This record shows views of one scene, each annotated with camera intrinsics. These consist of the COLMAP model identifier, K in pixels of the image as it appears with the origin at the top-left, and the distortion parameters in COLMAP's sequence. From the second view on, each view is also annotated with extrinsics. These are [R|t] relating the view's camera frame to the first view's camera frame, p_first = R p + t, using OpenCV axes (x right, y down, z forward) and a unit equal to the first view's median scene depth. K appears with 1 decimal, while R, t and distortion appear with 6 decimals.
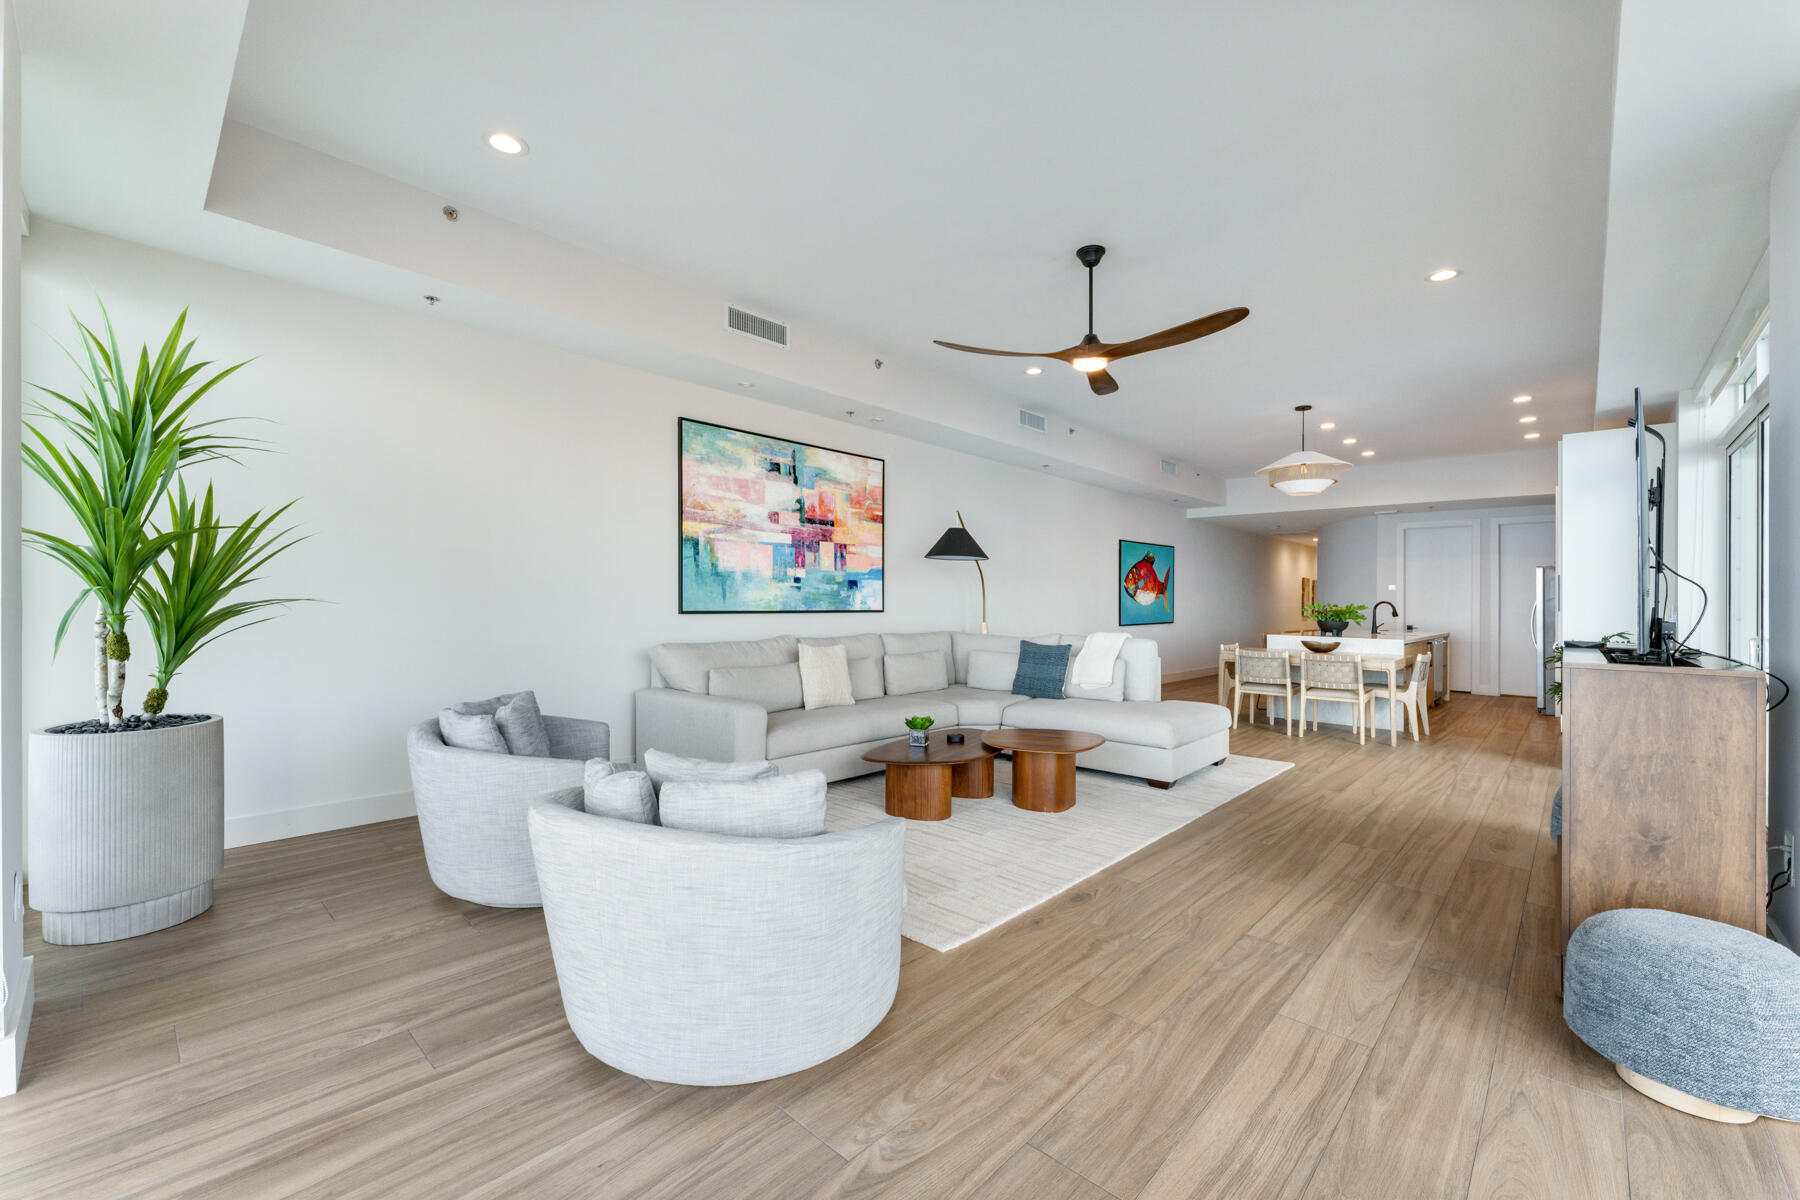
lens RADIAL K [[721.5, 0, 900.0], [0, 721.5, 600.0], [0, 0, 1]] dist [-0.000197, -0.000127]
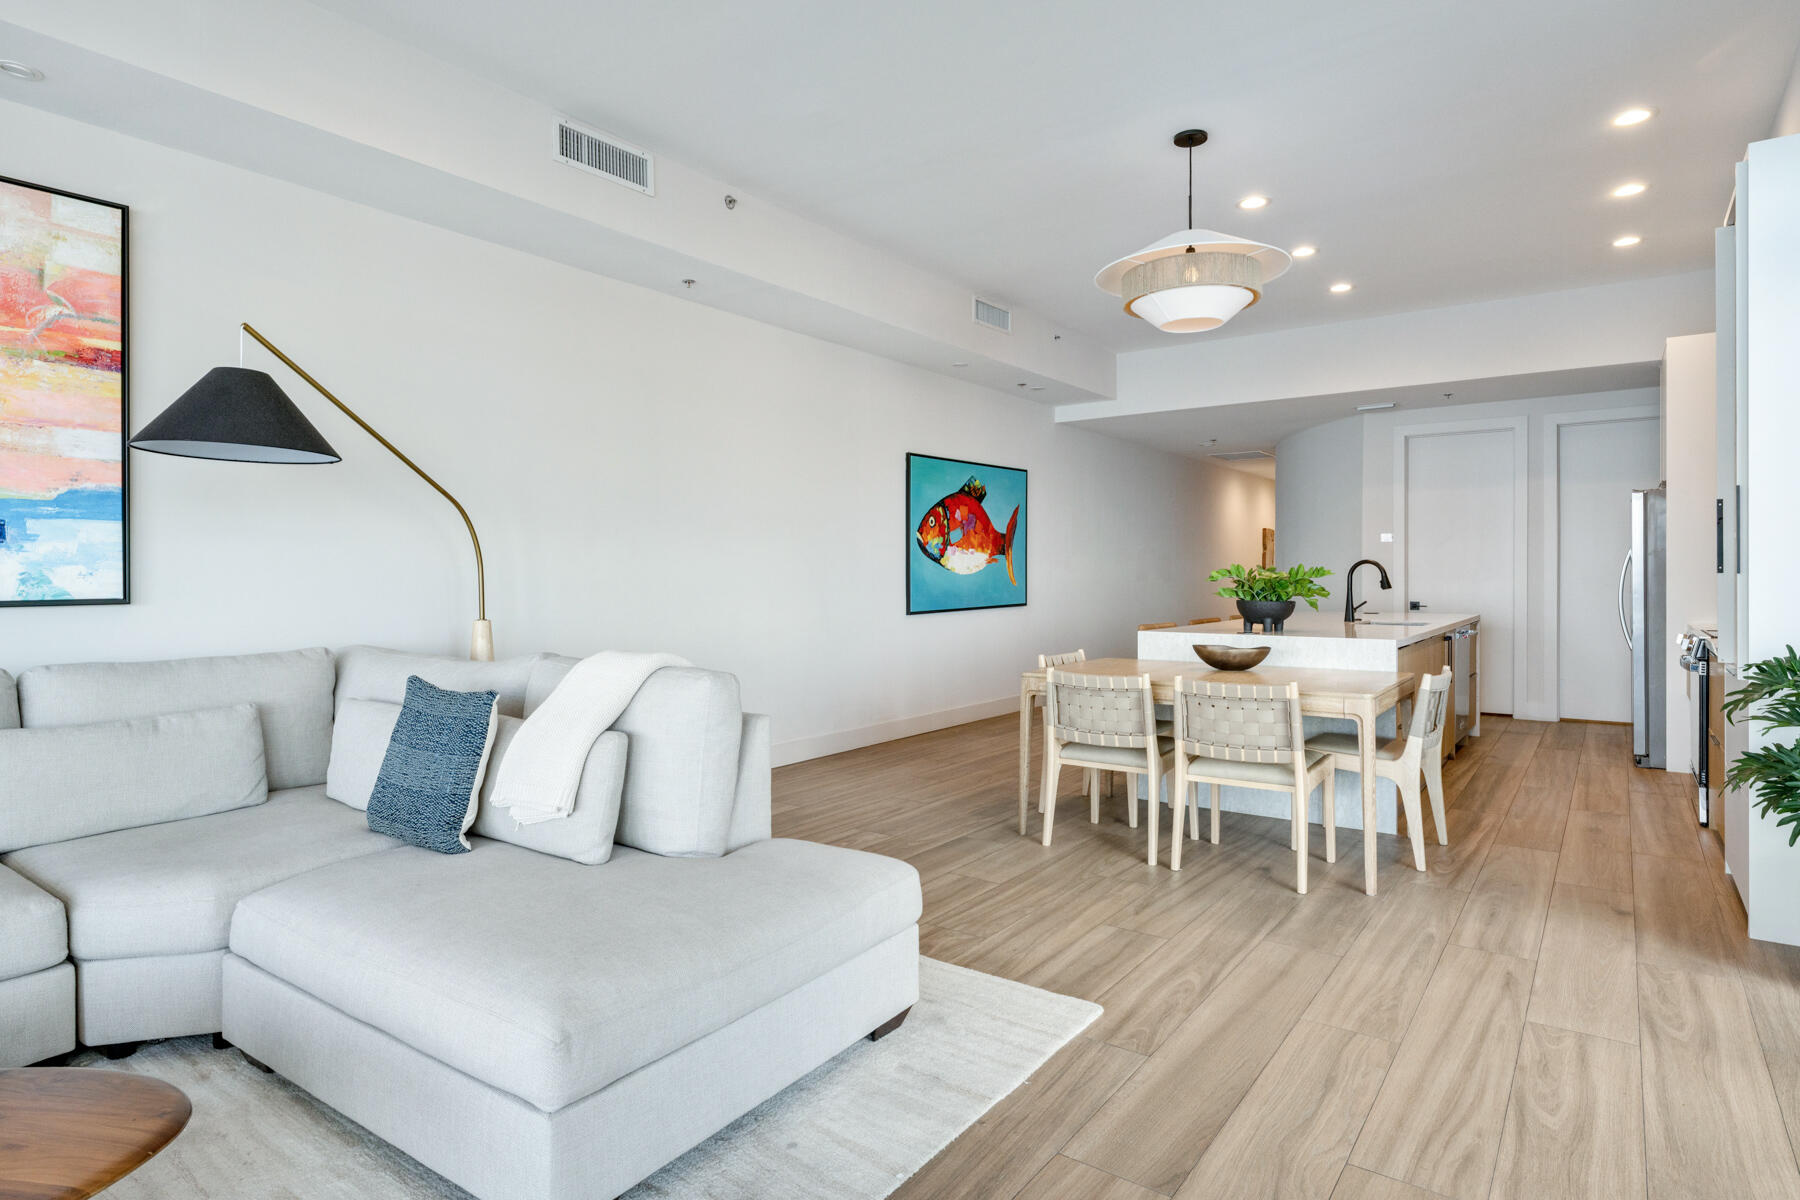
lens RADIAL K [[878.7, 0, 945.5], [0, 878.7, 593.2], [0, 0, 1]] dist [-0.000460, -0.000135]
pose [[0.993109, -0.018947, 0.115652, 0.315609], [0.016279, 0.999580, 0.023967, 0.006351], [-0.116058, -0.021919, 0.993001, 0.431834]]
